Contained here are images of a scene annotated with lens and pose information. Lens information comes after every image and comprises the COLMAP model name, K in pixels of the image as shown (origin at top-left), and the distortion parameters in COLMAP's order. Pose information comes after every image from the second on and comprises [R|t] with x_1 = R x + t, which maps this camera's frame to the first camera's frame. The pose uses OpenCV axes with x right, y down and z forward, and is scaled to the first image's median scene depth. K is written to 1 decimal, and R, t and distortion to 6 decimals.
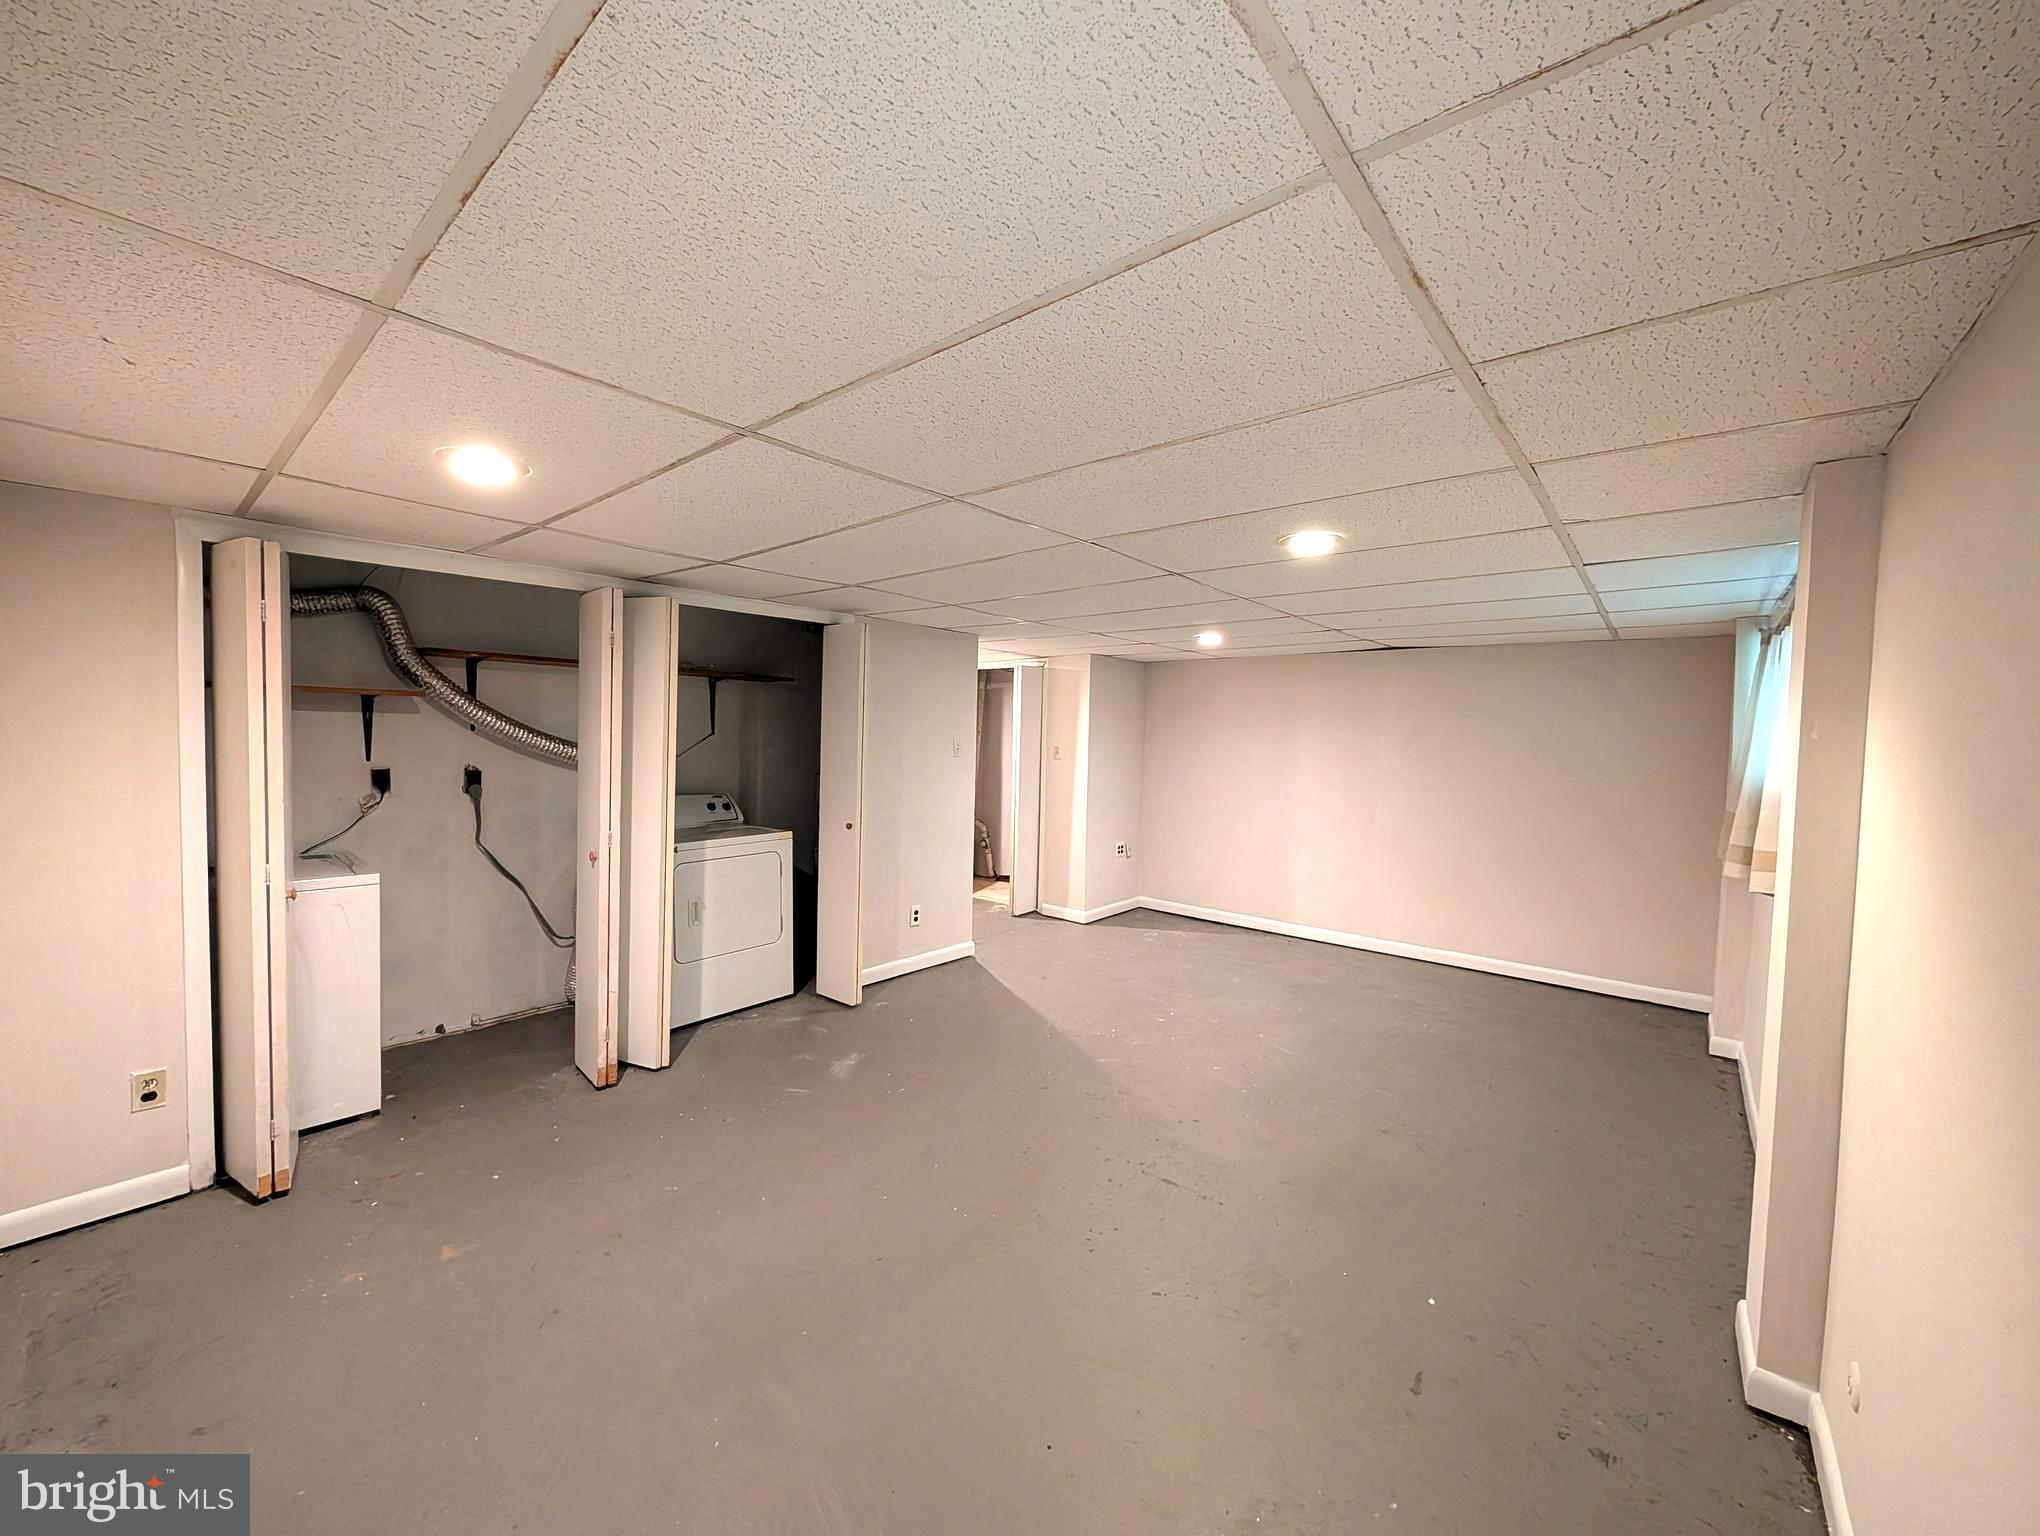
lens RADIAL K [[774.1, 0, 1013.8], [0, 774.1, 761.6], [0, 0, 1]] dist [-0.001535, -0.000449]
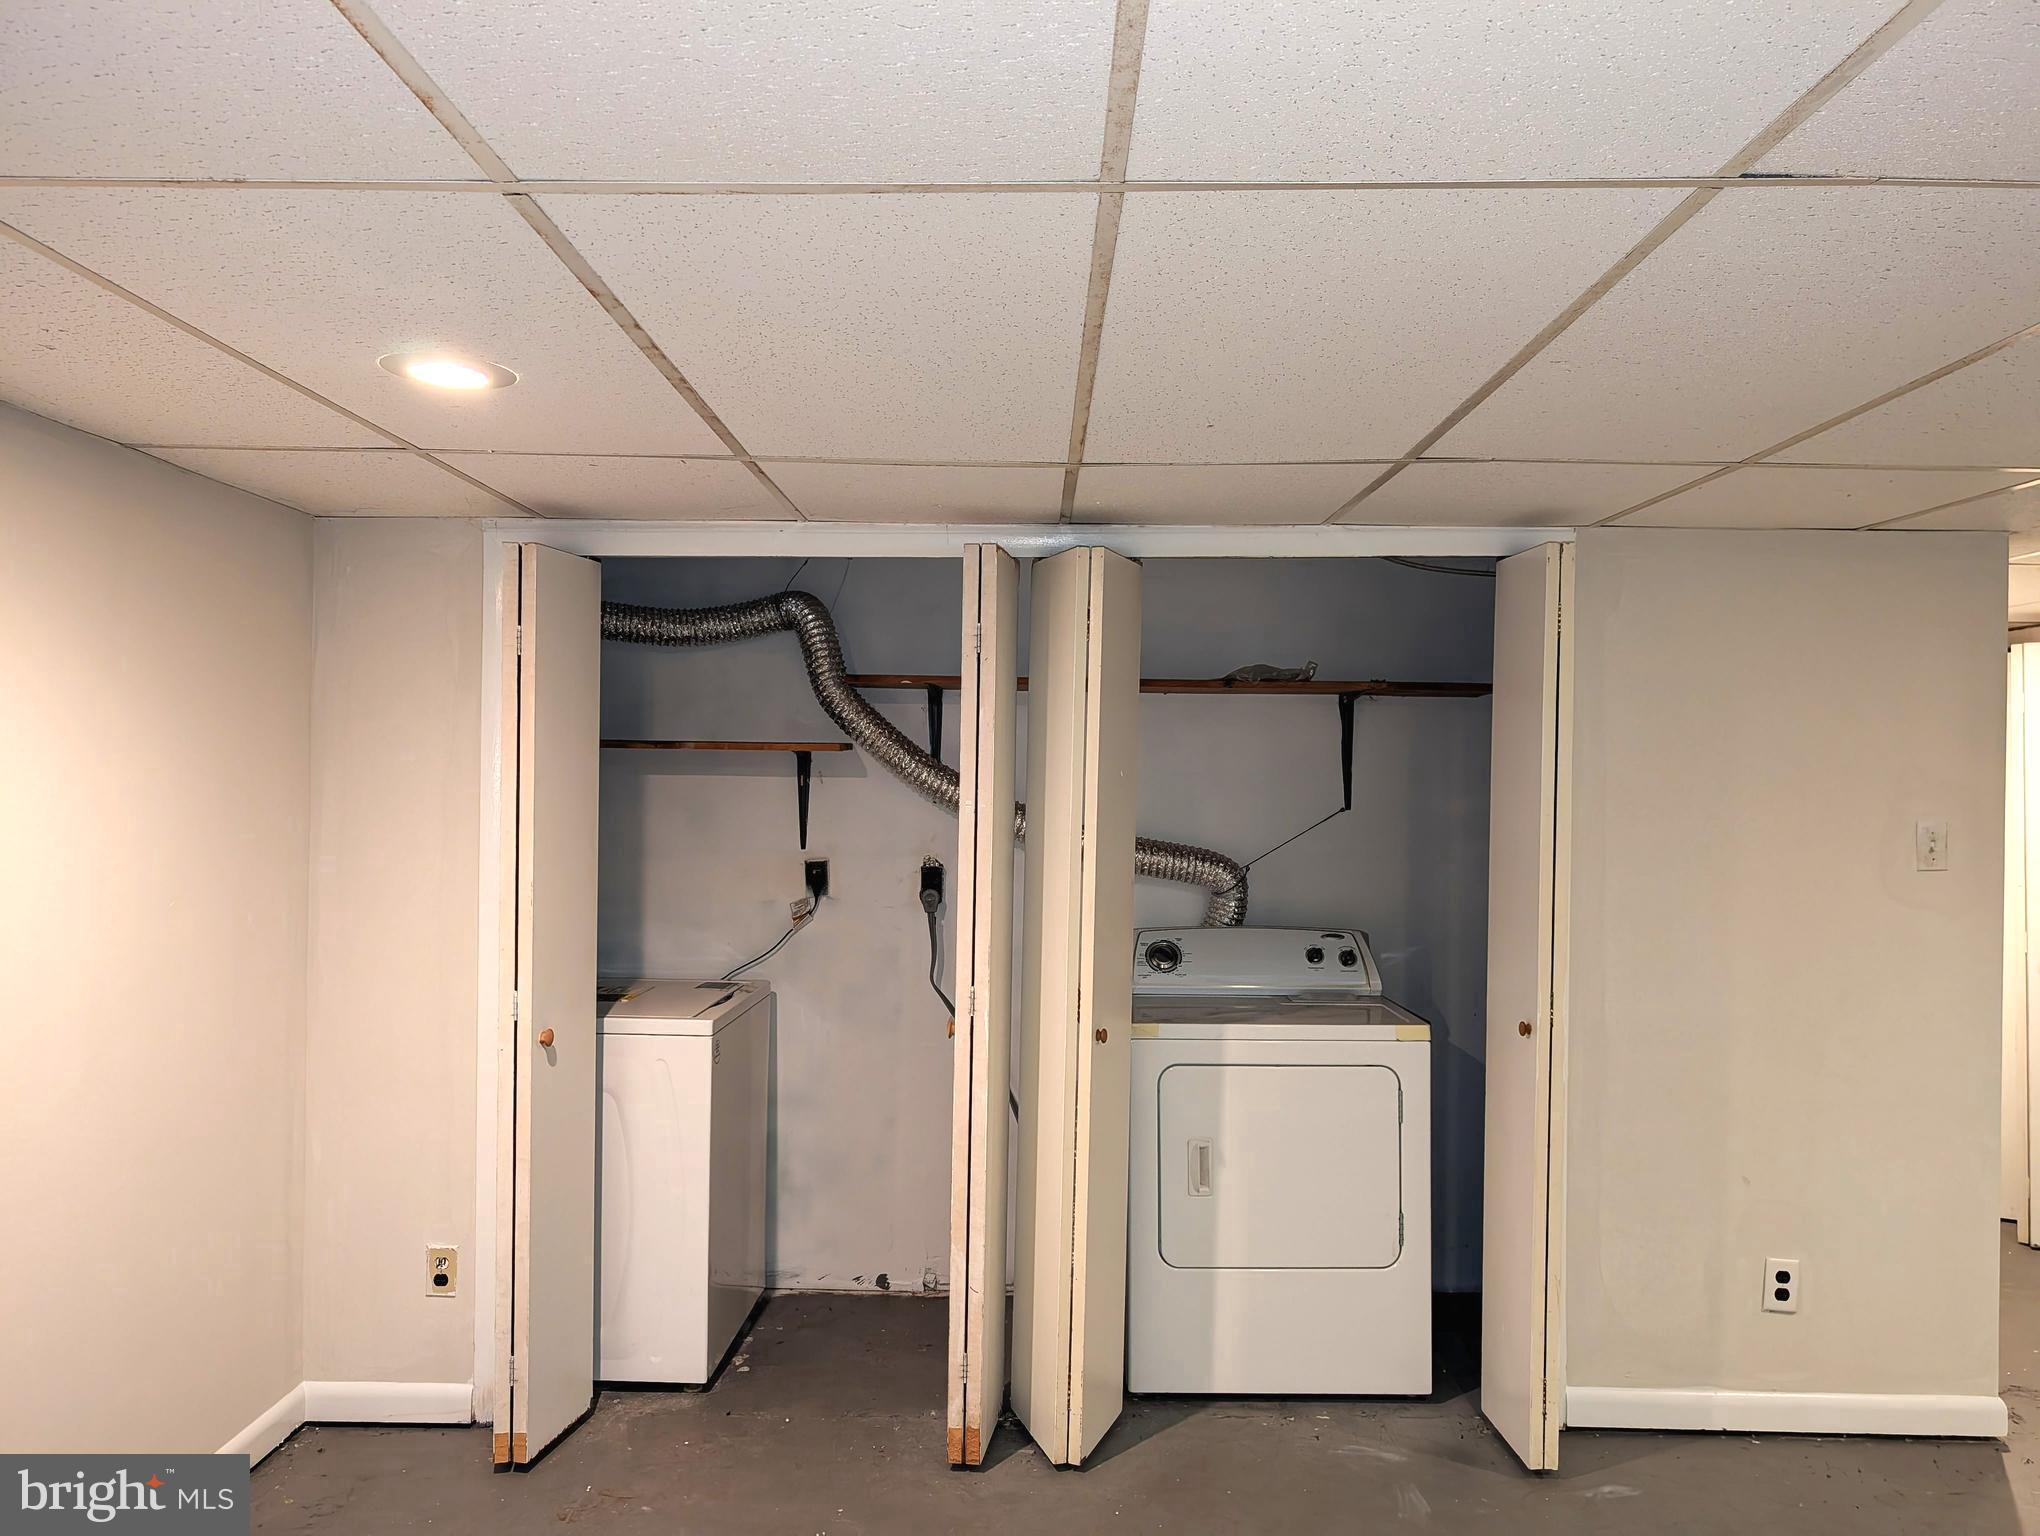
lens RADIAL K [[1471.8, 0, 1015.6], [0, 1471.8, 767.6], [0, 0, 1]] dist [0.024785, -0.022820]
pose [[0.644147, -0.021424, -0.764602, 0.256449], [-0.026607, 0.998375, -0.050390, -0.011228], [0.764439, 0.052803, 0.642530, 0.305982]]
